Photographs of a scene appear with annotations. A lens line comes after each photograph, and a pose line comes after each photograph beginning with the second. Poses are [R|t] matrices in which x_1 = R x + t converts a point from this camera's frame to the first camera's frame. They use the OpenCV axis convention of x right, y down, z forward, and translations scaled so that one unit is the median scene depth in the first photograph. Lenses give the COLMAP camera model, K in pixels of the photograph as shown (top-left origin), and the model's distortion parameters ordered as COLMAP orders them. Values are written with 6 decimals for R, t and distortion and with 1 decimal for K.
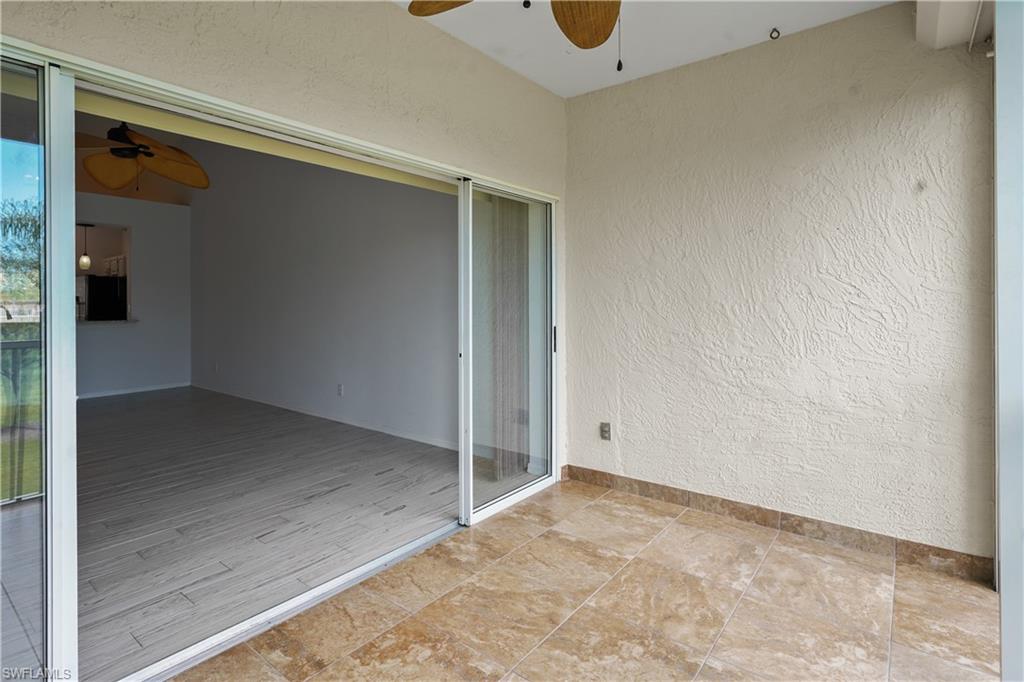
lens RADIAL K [[507.4, 0, 511.2], [0, 507.4, 305.5], [0, 0, 1]] dist [0.003610, 0.001352]
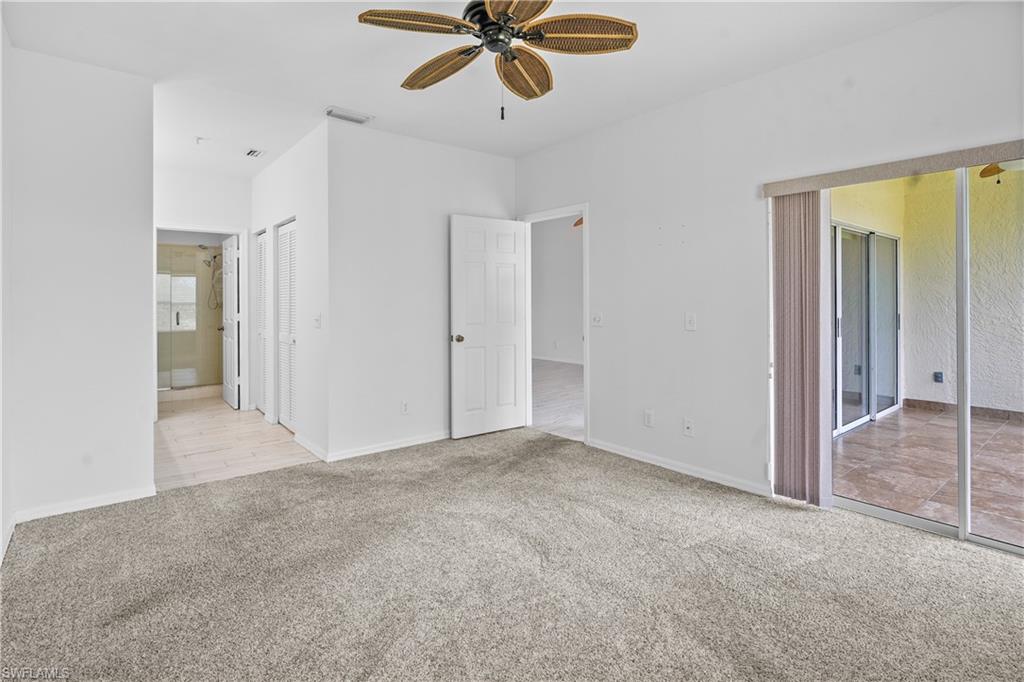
lens RADIAL K [[503.3, 0, 507.6], [0, 503.3, 298.9], [0, 0, 1]] dist [0.000541, 0.000024]
pose [[0.975829, -0.003918, -0.218501, -1.077874], [0.003253, 0.999989, -0.003405, -0.008825], [0.218512, 0.002612, 0.975831, -1.188032]]
